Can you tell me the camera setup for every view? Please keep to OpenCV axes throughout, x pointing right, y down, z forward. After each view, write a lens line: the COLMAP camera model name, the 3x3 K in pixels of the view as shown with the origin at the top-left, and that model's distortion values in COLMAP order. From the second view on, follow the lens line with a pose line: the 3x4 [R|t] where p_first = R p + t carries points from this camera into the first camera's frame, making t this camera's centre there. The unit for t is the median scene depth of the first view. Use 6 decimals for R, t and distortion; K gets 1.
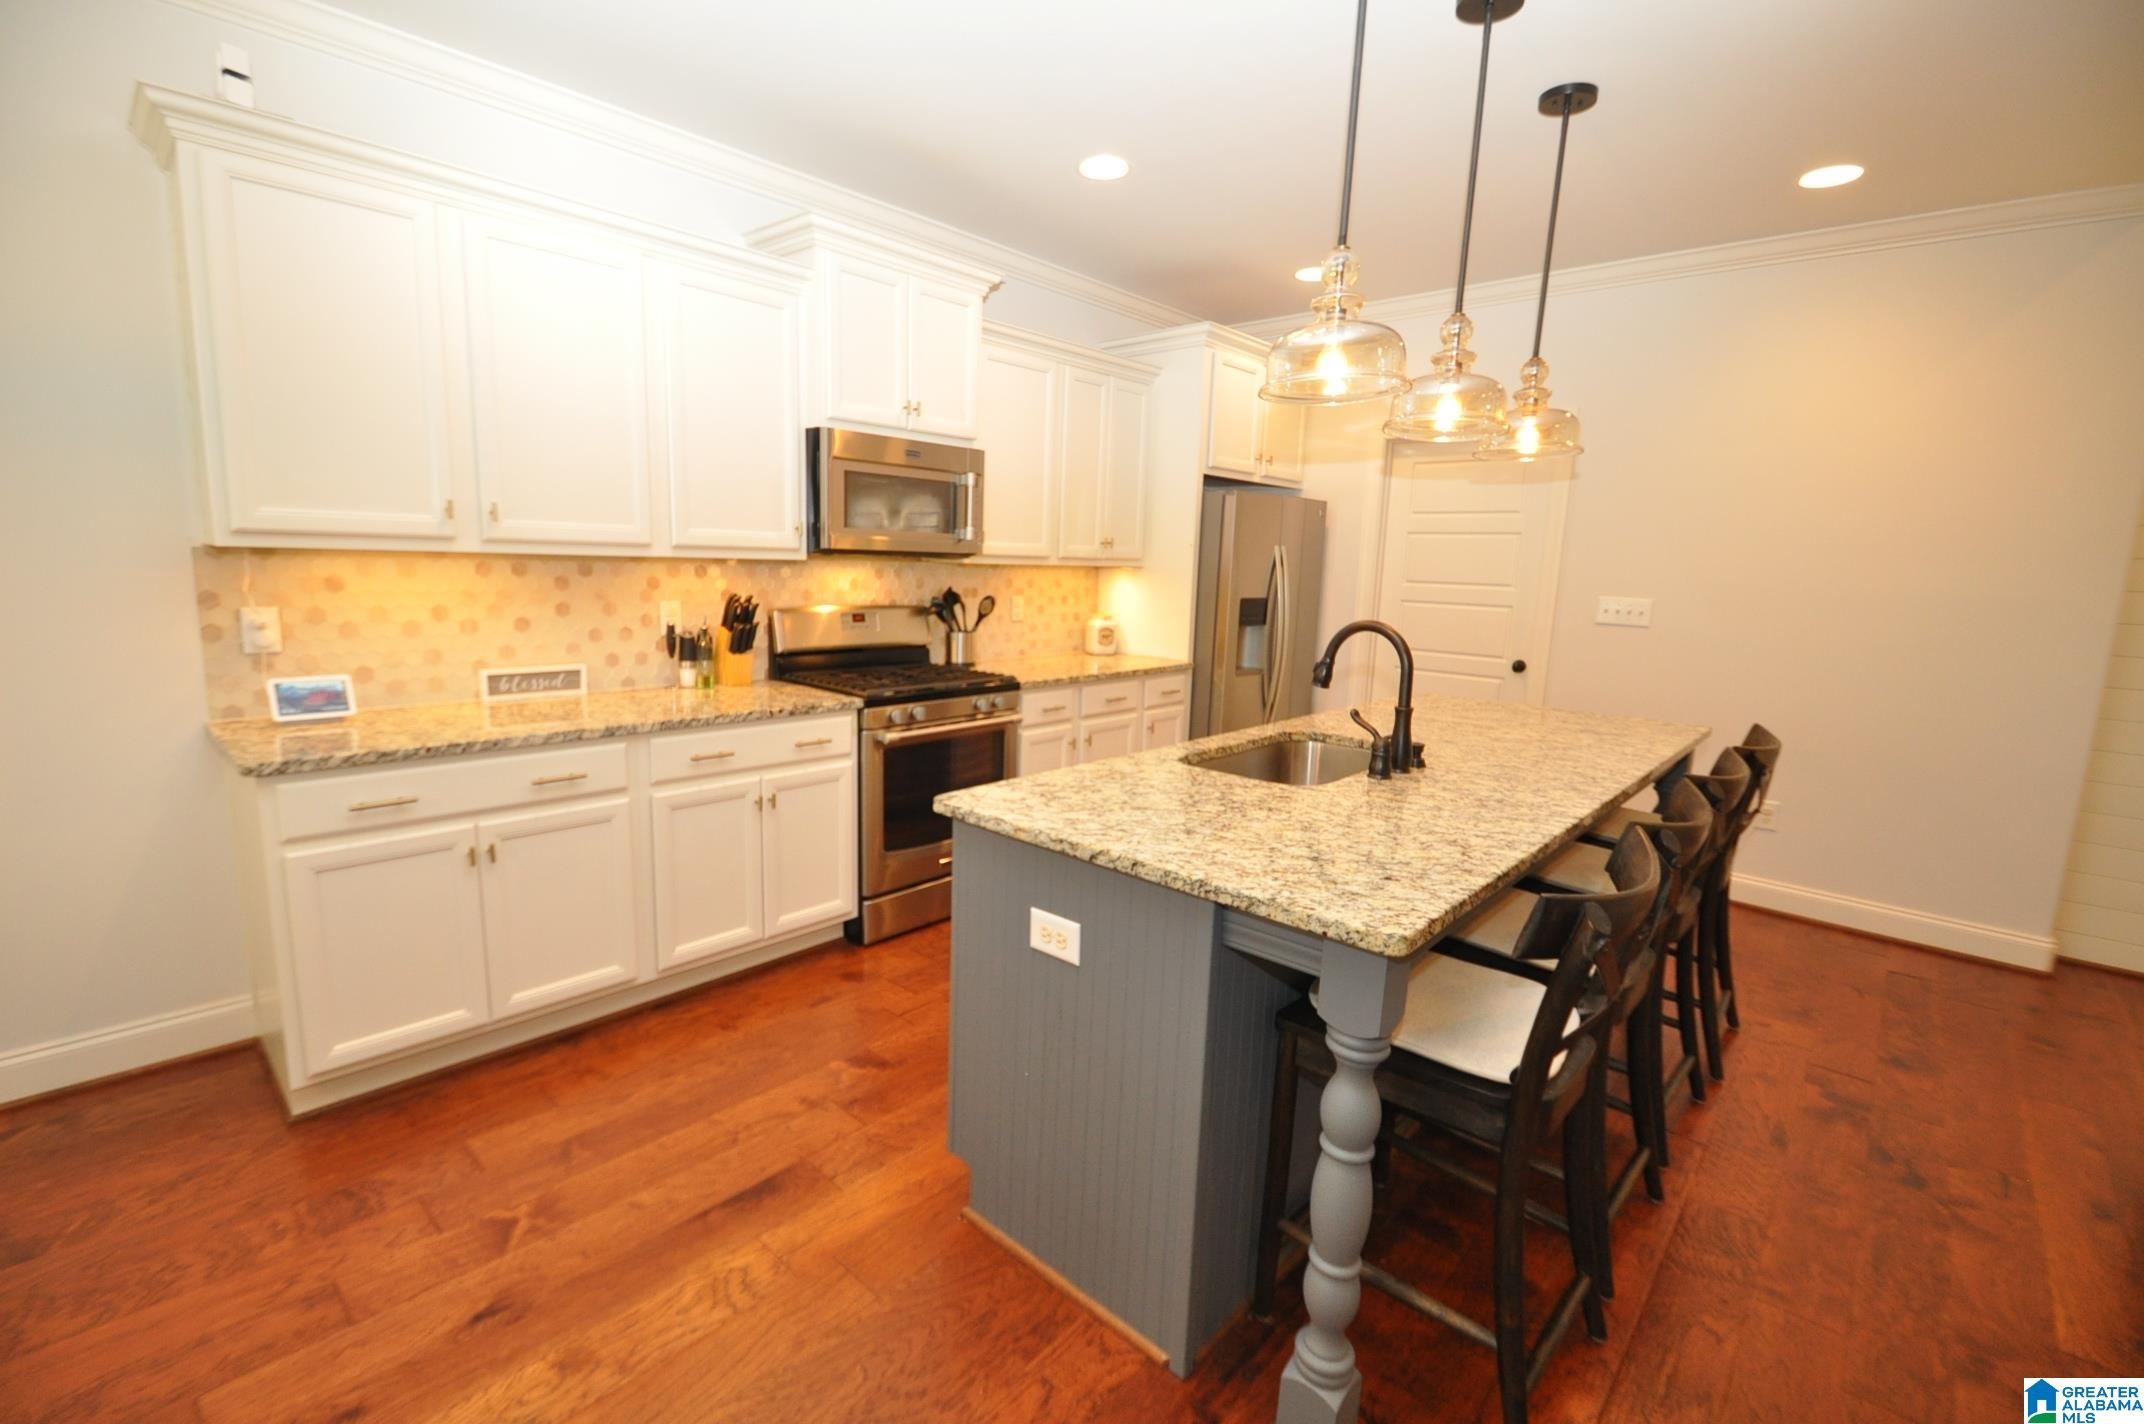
lens RADIAL K [[932.5, 0, 1042.7], [0, 932.5, 704.4], [0, 0, 1]] dist [0.018533, -0.015844]
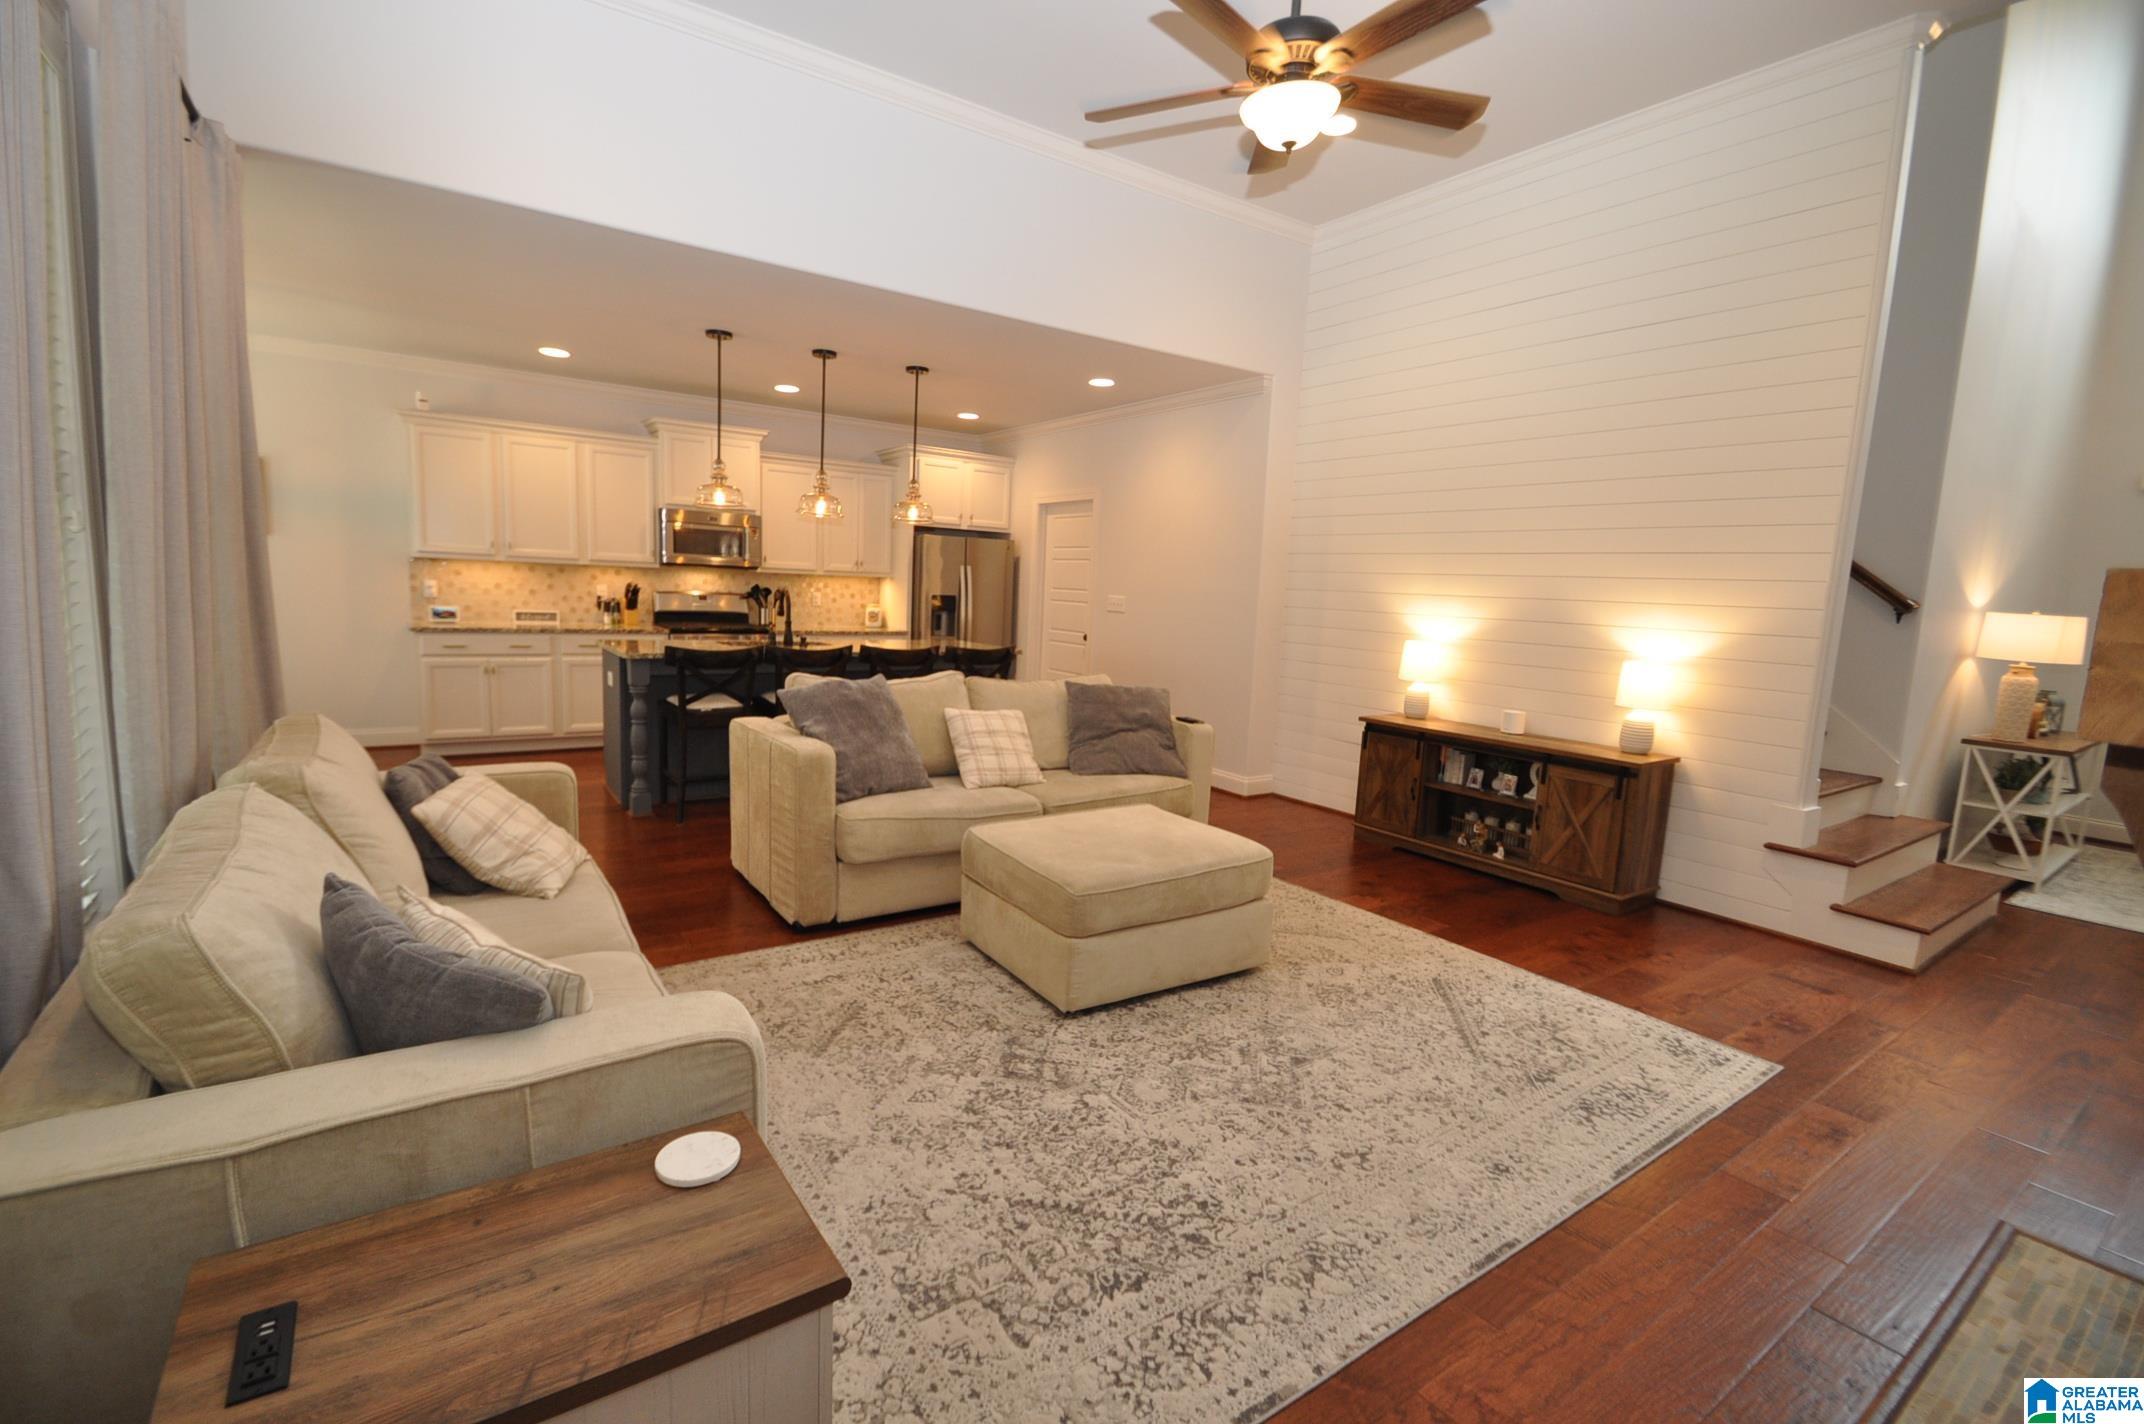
lens RADIAL K [[932.5, 0, 1042.7], [0, 932.5, 704.4], [0, 0, 1]] dist [0.018533, -0.015844]
pose [[0.976373, 0.038493, -0.212635, 1.160387], [-0.046484, 0.998383, -0.032709, 0.205044], [0.211032, 0.041820, 0.976584, -0.981437]]
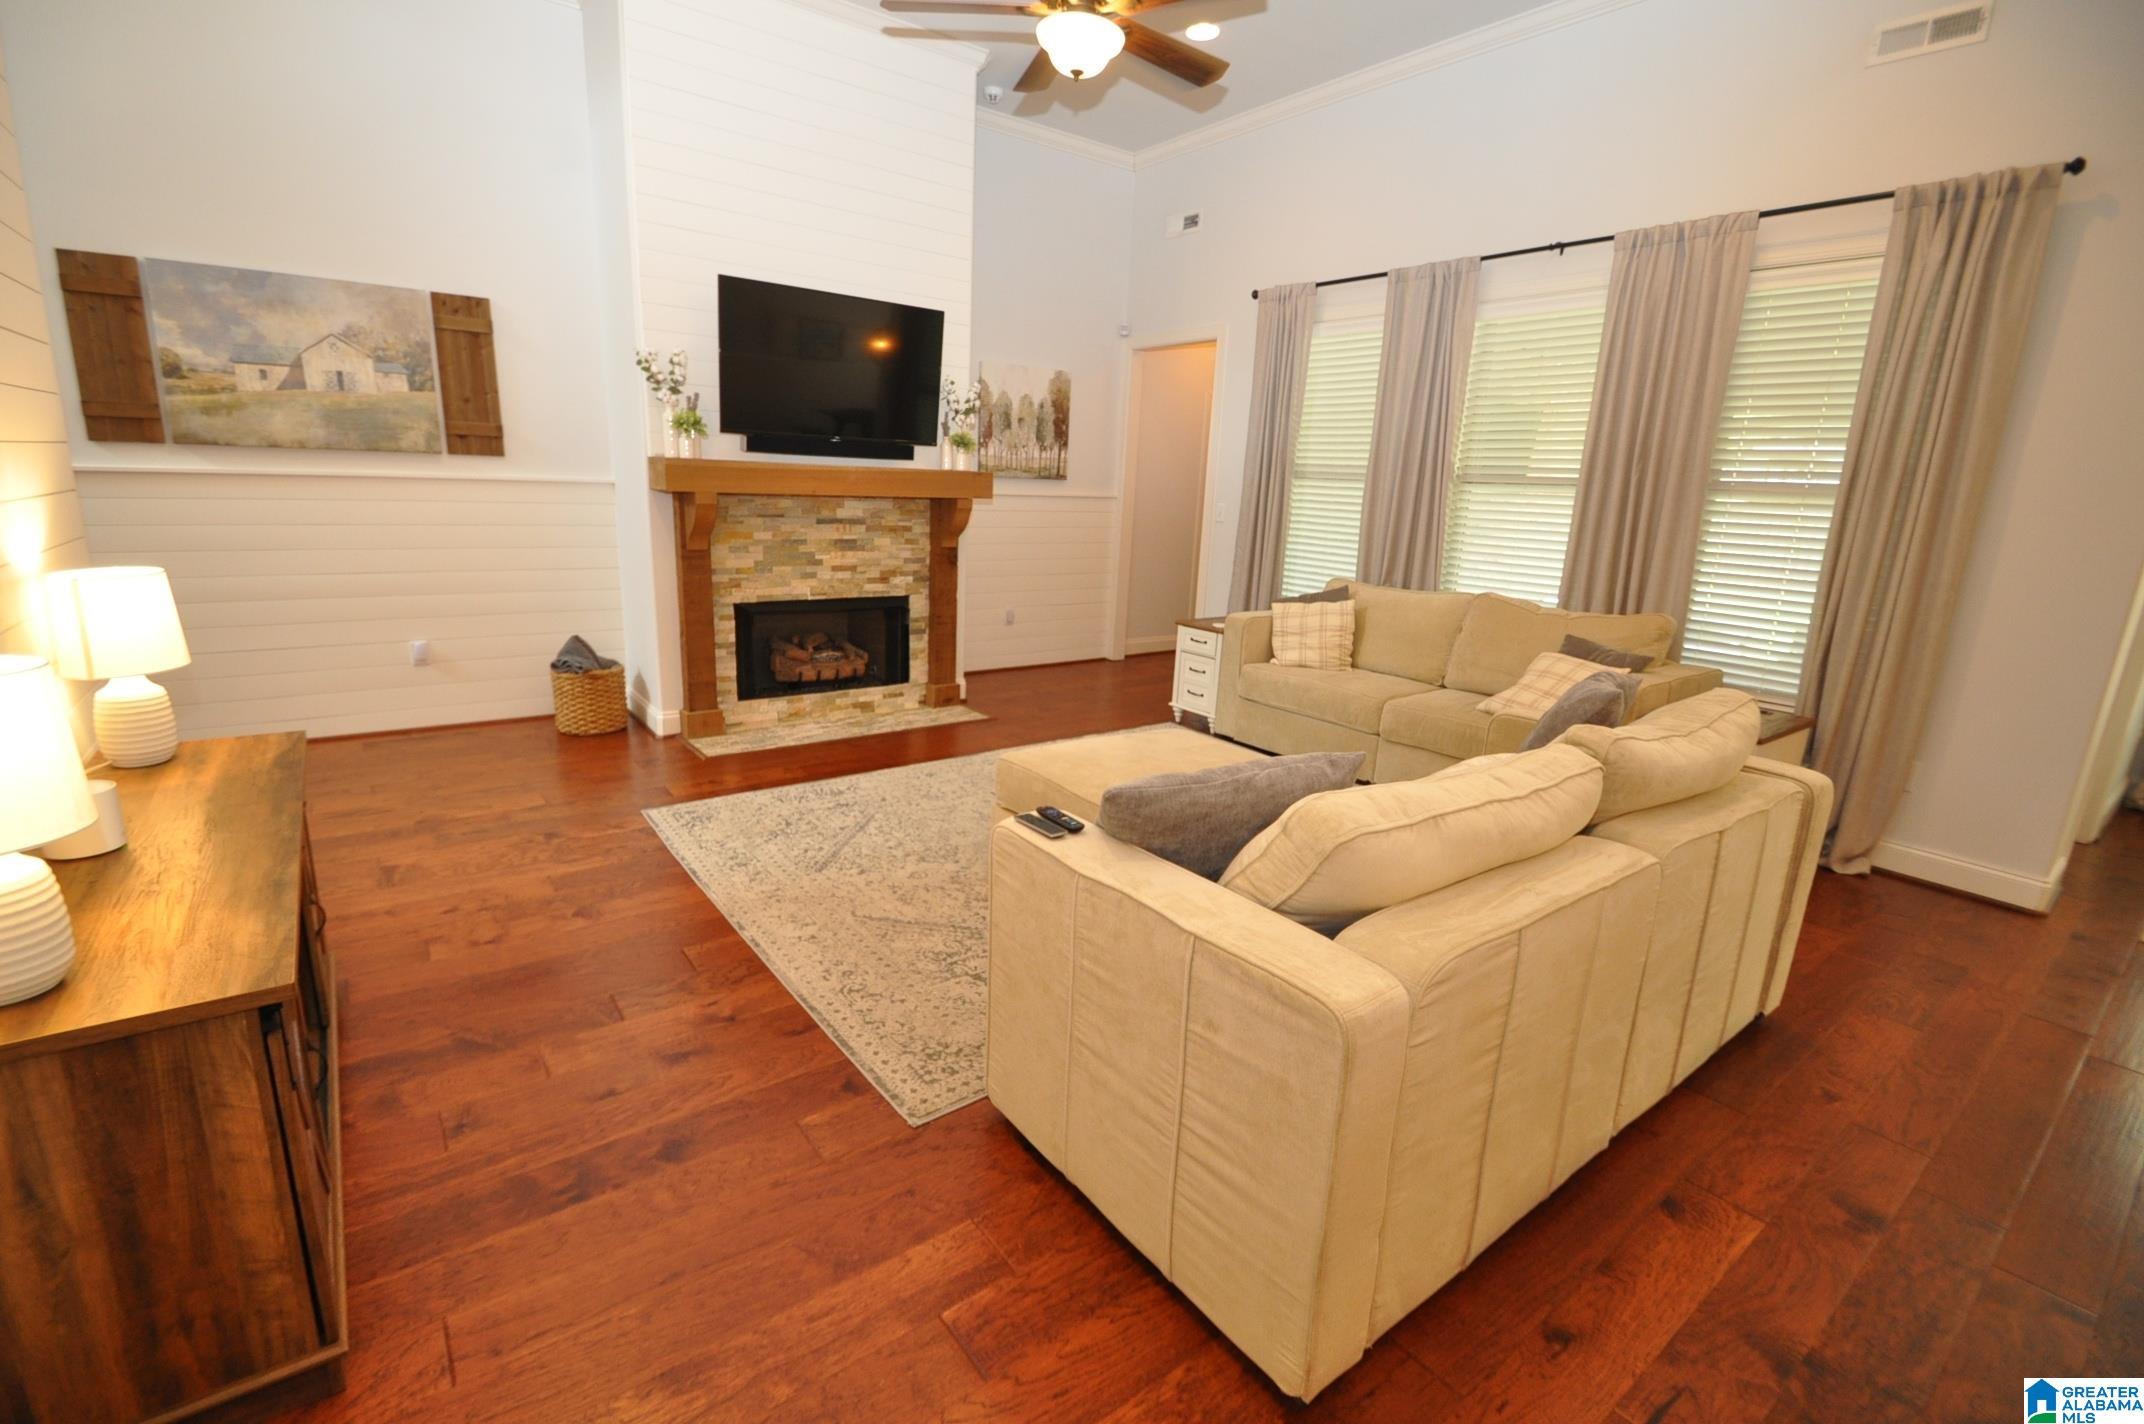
lens RADIAL K [[932.5, 0, 1042.7], [0, 932.5, 704.4], [0, 0, 1]] dist [0.018533, -0.015844]
pose [[-0.982380, -0.110206, 0.150946, 0.994788], [-0.043221, 0.919716, 0.390199, -0.136361], [-0.181830, 0.376800, -0.908273, 1.041315]]
